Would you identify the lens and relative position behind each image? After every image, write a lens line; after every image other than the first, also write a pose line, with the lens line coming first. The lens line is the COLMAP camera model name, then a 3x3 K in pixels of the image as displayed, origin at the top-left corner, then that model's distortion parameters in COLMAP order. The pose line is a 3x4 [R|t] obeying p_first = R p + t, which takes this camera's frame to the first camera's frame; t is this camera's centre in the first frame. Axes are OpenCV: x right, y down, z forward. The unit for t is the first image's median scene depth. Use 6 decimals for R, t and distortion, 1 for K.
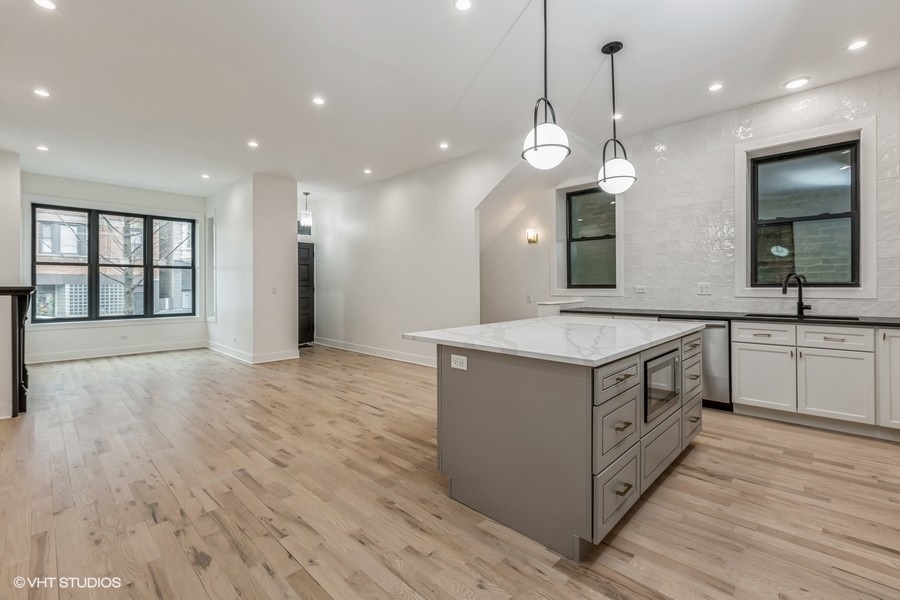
lens RADIAL K [[402.1, 0, 443.7], [0, 402.1, 284.8], [0, 0, 1]] dist [0.002463, -0.001489]
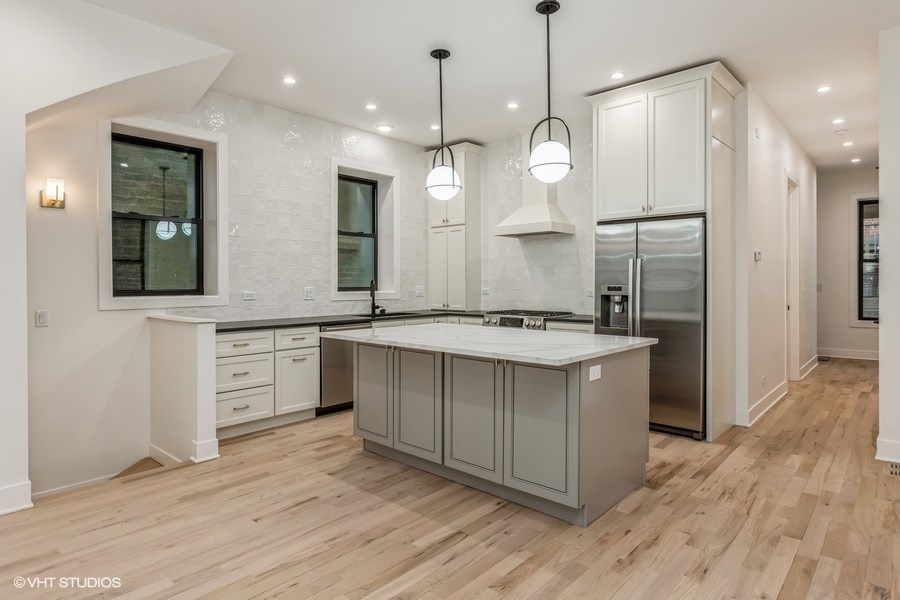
lens RADIAL K [[504.7, 0, 451.6], [0, 504.7, 286.5], [0, 0, 1]] dist [-0.004510, -0.000670]
pose [[-0.042575, -0.000542, 0.999093, -0.891018], [0.001163, 0.999999, 0.000592, -0.010935], [-0.999093, 0.001187, -0.042574, 1.088702]]
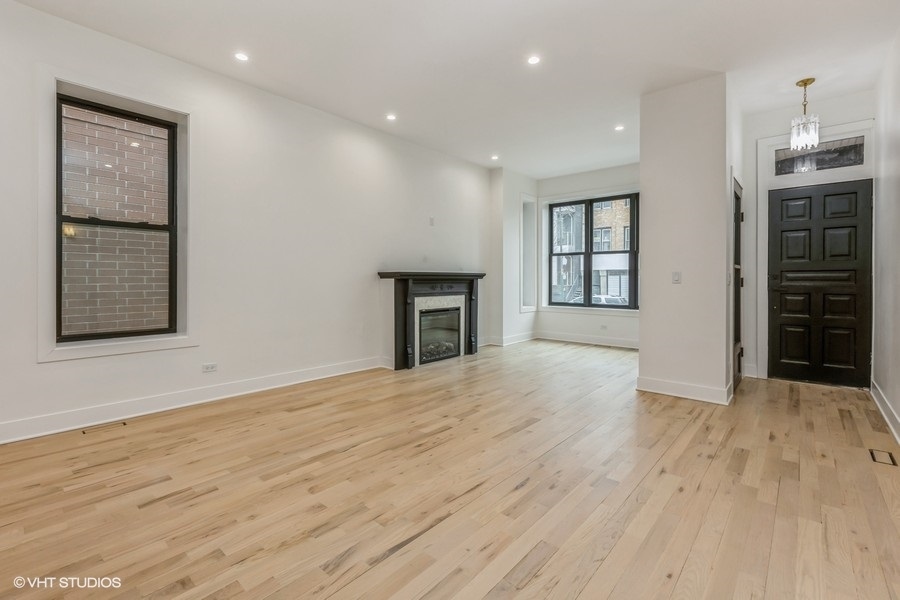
lens RADIAL K [[402.1, 0, 450.5], [0, 402.1, 281.2], [0, 0, 1]] dist [0.002463, -0.001489]
pose [[0.063972, 0.009201, -0.997909, 0.357658], [0.001233, 0.999956, 0.009299, 0.030648], [0.997951, -0.001825, 0.063958, 1.443230]]
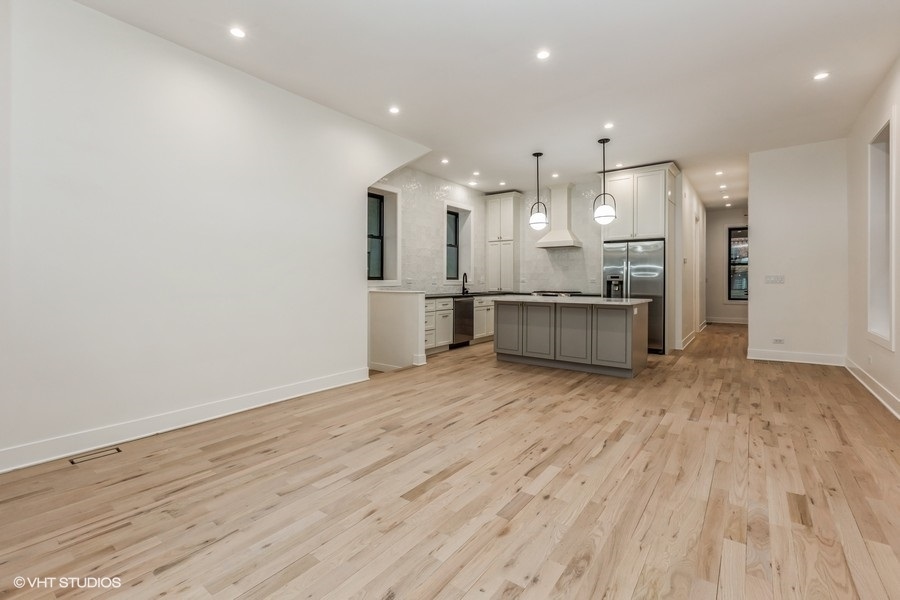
lens RADIAL K [[402.1, 0, 450.6], [0, 402.1, 283.1], [0, 0, 1]] dist [0.002463, -0.001489]
pose [[-0.139528, 0.000417, 0.990218, -1.531034], [-0.001659, 0.999998, -0.000654, 0.034538], [-0.990217, -0.001734, -0.139527, 1.786912]]
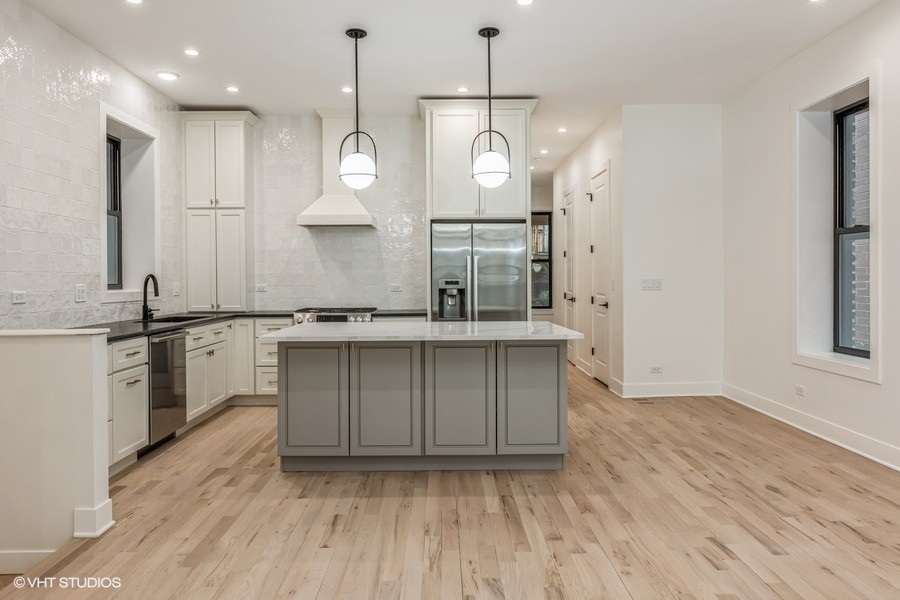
lens RADIAL K [[604.8, 0, 446.6], [0, 604.8, 285.5], [0, 0, 1]] dist [-0.001476, -0.003326]
pose [[-0.711533, 0.001934, 0.702650, -0.771992], [0.008890, 0.999941, 0.006251, -0.005930], [-0.702596, 0.010694, -0.711508, 1.978803]]
